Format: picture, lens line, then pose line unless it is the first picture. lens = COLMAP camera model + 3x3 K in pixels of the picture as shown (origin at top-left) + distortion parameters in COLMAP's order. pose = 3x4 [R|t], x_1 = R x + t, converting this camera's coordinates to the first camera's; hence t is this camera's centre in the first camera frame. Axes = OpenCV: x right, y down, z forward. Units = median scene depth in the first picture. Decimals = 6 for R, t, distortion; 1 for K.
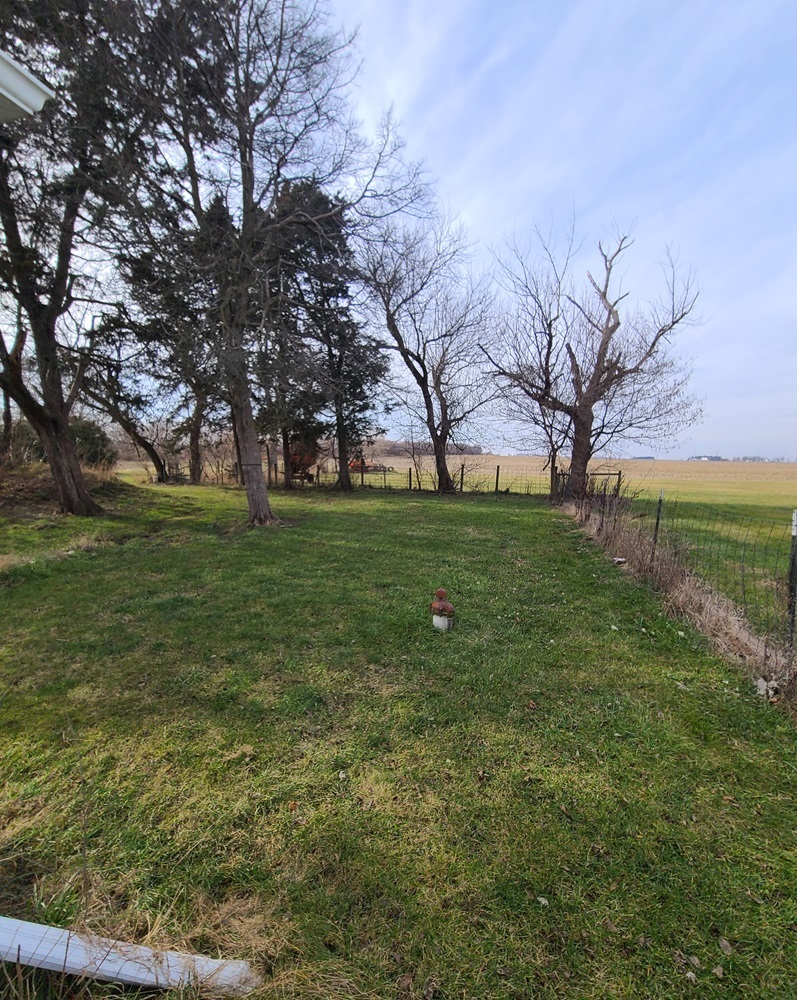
lens RADIAL K [[438.8, 0, 397.3], [0, 438.8, 500.4], [0, 0, 1]] dist [0.003608, 0.000324]
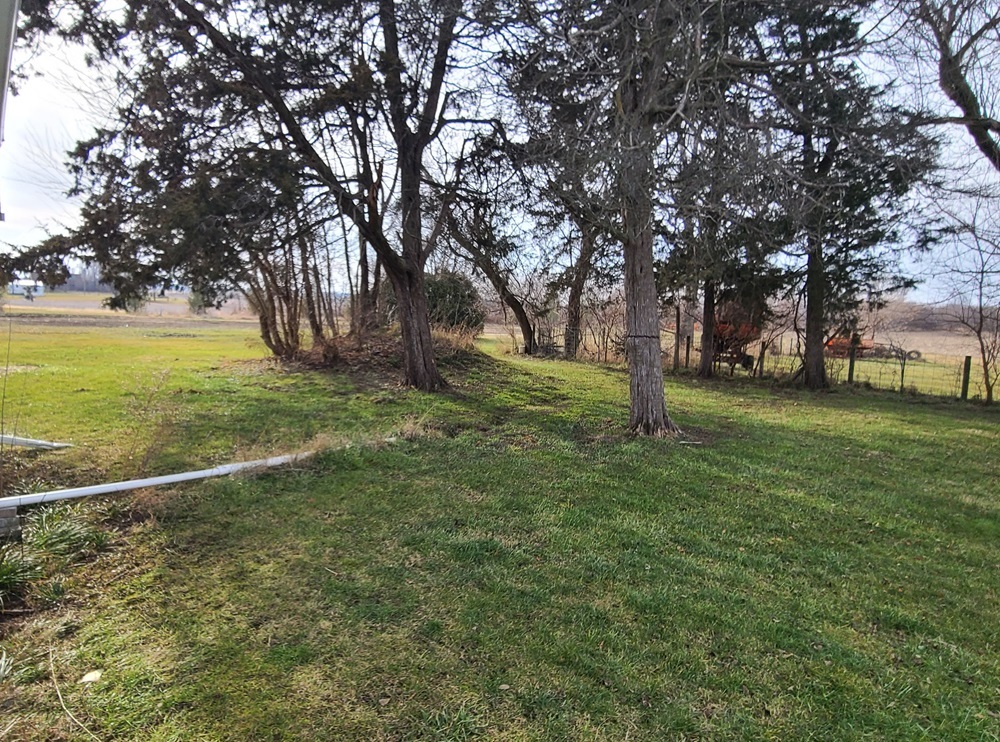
lens RADIAL K [[479.8, 0, 499.1], [0, 479.8, 367.1], [0, 0, 1]] dist [-0.002005, -0.003657]
pose [[0.770531, 0.087871, -0.631316, -0.047710], [-0.093586, 0.995314, 0.024313, -0.030320], [0.630495, 0.040348, 0.775144, 0.295739]]
